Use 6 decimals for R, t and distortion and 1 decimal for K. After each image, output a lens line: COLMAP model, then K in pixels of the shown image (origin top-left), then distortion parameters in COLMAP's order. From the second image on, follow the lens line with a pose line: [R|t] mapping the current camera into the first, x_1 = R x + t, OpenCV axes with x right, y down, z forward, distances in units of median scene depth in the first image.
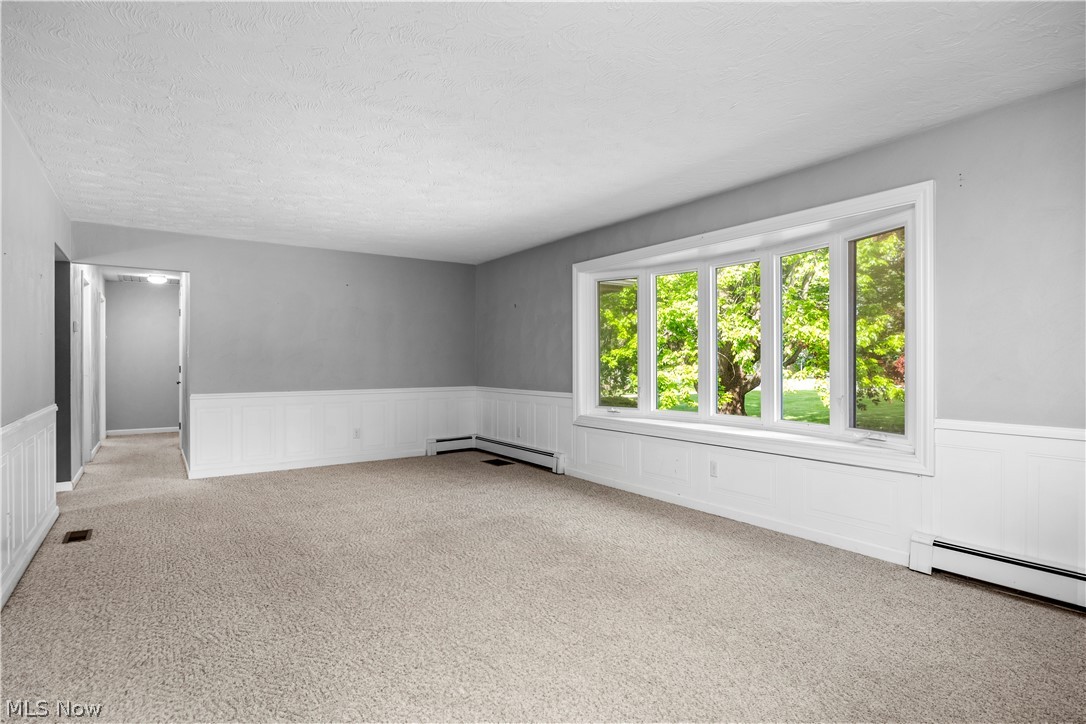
lens RADIAL K [[596.1, 0, 539.4], [0, 596.1, 360.0], [0, 0, 1]] dist [0.001660, 0.000288]
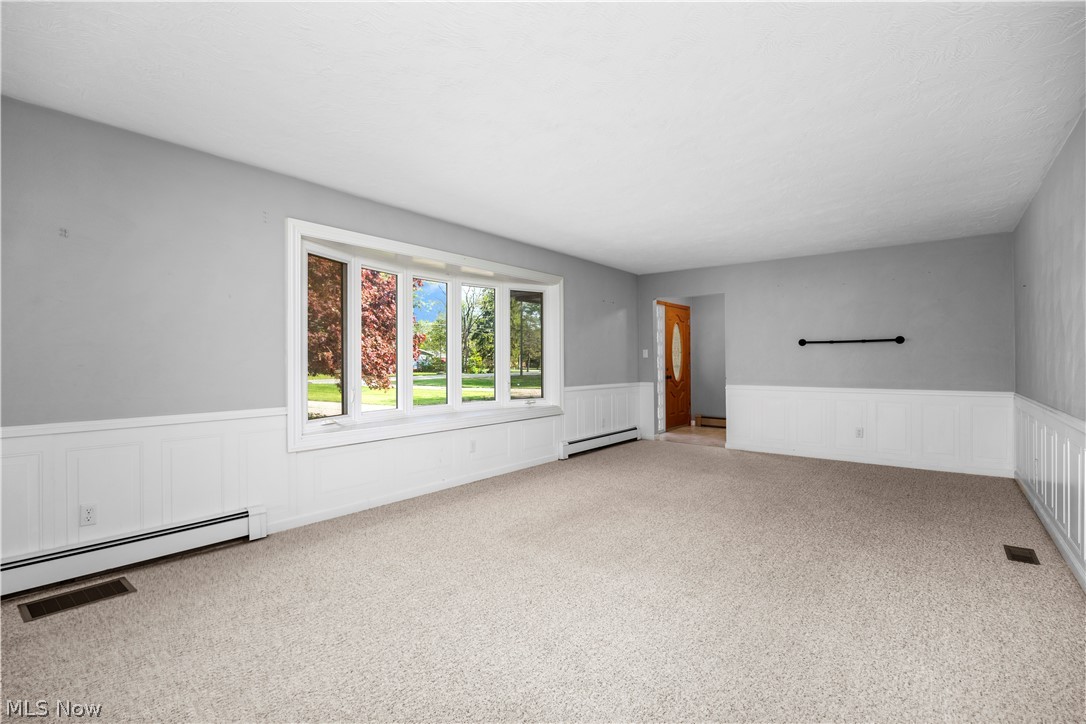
lens RADIAL K [[531.2, 0, 543.5], [0, 531.2, 360.5], [0, 0, 1]] dist [-0.003903, -0.000382]
pose [[-0.332818, 0.001527, 0.942990, -0.717708], [-0.001480, 0.999997, -0.002142, 0.004438], [-0.942990, -0.002108, -0.332814, 1.088412]]
